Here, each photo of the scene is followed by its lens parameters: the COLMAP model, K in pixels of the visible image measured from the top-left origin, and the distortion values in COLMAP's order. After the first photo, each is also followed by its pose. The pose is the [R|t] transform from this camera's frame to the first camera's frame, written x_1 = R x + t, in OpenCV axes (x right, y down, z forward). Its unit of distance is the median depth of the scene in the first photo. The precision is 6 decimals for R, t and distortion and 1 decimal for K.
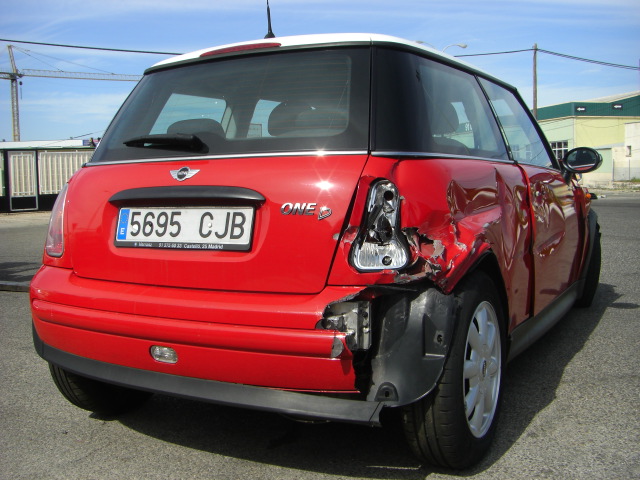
lens RADIAL K [[725.9, 0, 320.0], [0, 725.9, 240.0], [0, 0, 1]] dist [-0.203868, 0.174202]
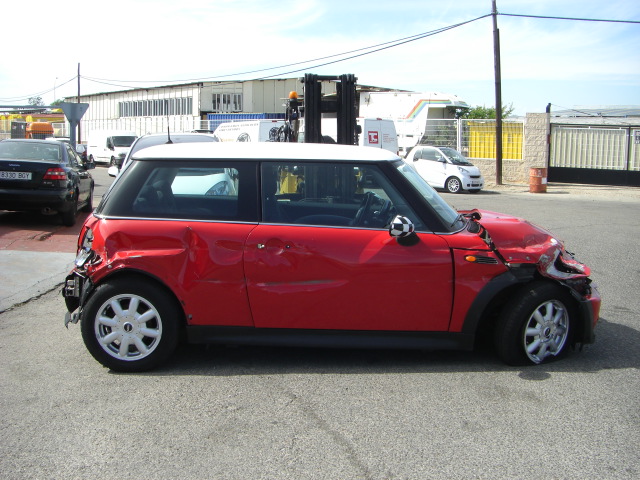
lens RADIAL K [[725.9, 0, 320.0], [0, 725.9, 240.0], [0, 0, 1]] dist [-0.203868, 0.174202]
pose [[0.512254, 0.160755, -0.843655, 2.261359], [-0.110186, 0.986509, 0.121072, -0.379226], [0.851736, 0.030940, 0.523056, 0.432968]]
